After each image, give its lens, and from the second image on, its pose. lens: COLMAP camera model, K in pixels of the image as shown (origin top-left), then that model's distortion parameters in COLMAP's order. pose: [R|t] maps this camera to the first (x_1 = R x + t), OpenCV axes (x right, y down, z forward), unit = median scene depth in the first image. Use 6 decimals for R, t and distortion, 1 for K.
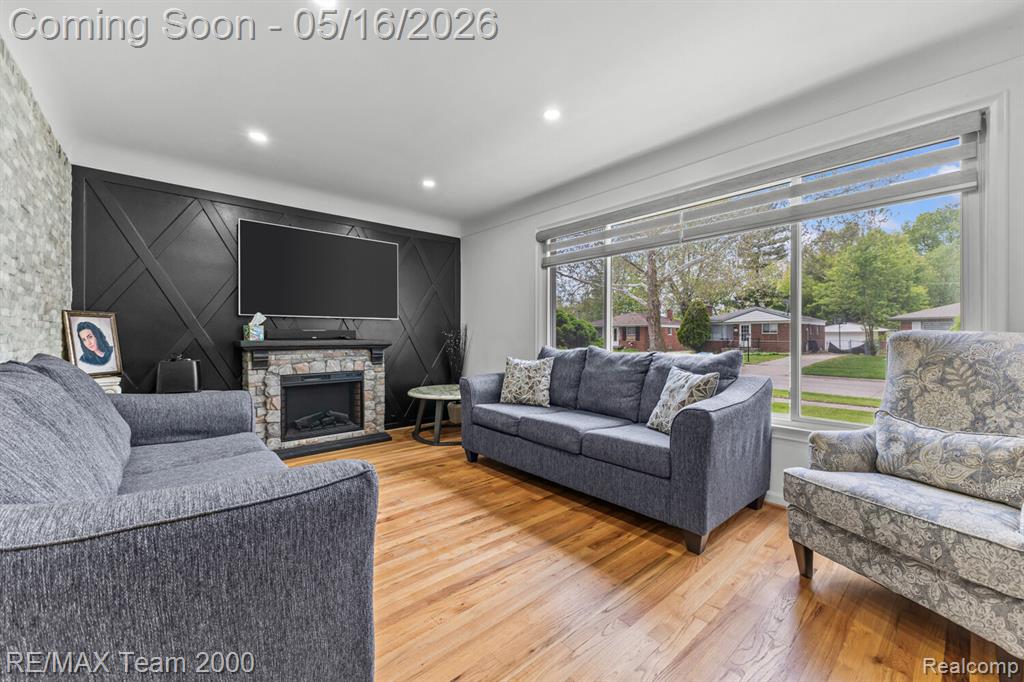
lens RADIAL K [[407.8, 0, 514.4], [0, 407.8, 338.0], [0, 0, 1]] dist [0.001764, -0.000413]
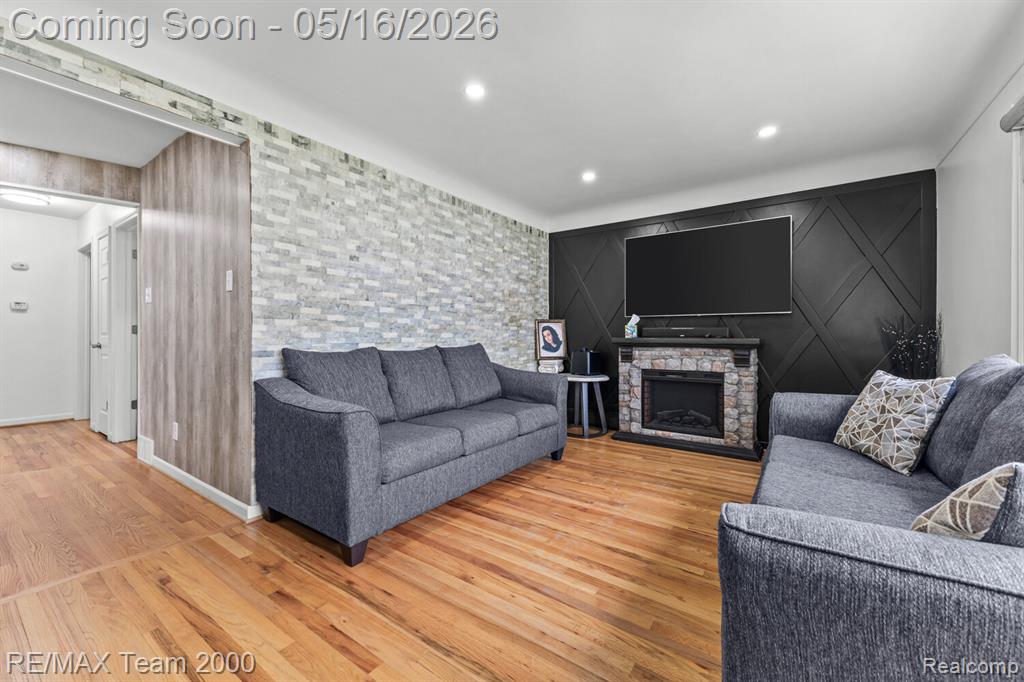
lens RADIAL K [[407.8, 0, 514.1], [0, 407.8, 336.4], [0, 0, 1]] dist [0.001764, -0.000413]
pose [[0.227075, 0.004256, -0.973868, 0.456967], [-0.003478, 0.999988, 0.003559, -0.001030], [0.973871, 0.002579, 0.227087, 0.405546]]
